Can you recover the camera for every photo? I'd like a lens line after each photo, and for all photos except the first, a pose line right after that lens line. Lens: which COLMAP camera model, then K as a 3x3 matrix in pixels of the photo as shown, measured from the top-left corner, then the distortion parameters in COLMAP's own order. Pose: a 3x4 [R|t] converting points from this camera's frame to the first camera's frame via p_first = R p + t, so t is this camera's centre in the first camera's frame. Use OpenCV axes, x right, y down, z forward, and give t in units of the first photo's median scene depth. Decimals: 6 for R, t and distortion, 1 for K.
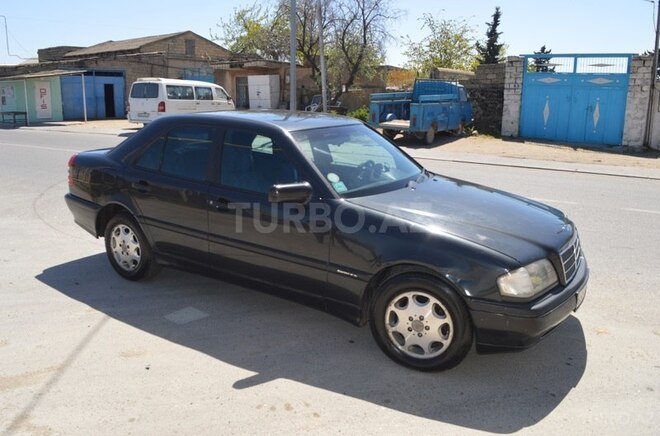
lens RADIAL K [[526.9, 0, 330.0], [0, 526.9, 218.0], [0, 0, 1]] dist [-0.091836, 0.007270]
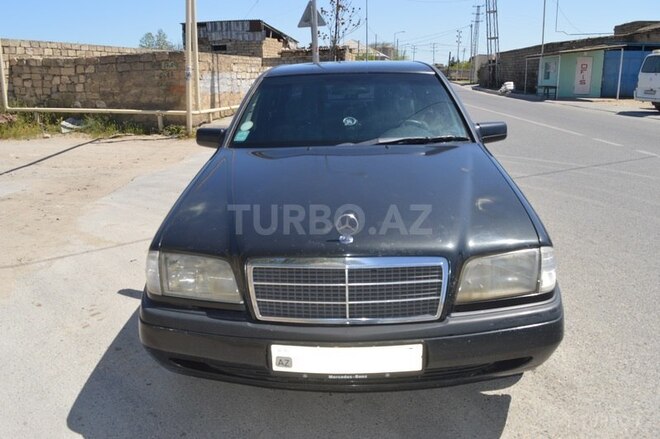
lens RADIAL K [[522.3, 0, 330.0], [0, 522.3, 219.5], [0, 0, 1]] dist [-0.106704, 0.052758]
pose [[0.501751, 0.215657, -0.837698, 0.138797], [-0.179489, 0.973302, 0.143060, -0.012019], [0.846186, 0.078577, 0.527063, 0.107136]]
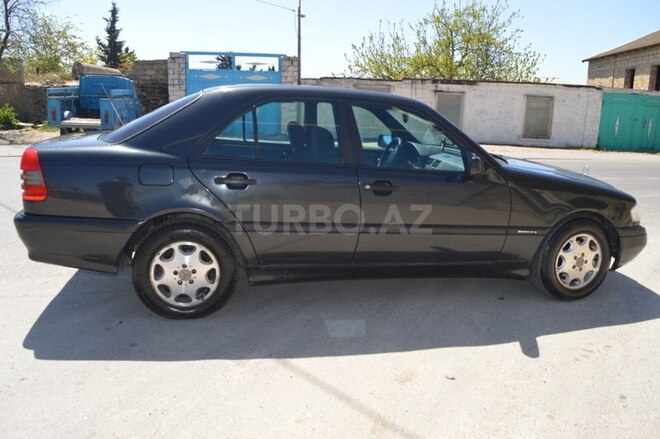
lens RADIAL K [[522.3, 0, 330.0], [0, 522.3, 219.5], [0, 0, 1]] dist [-0.106704, 0.052758]
pose [[0.722302, -0.141518, 0.676944, -0.149523], [0.139093, 0.988565, 0.058251, -0.006111], [-0.677446, 0.052084, 0.733726, 0.073716]]
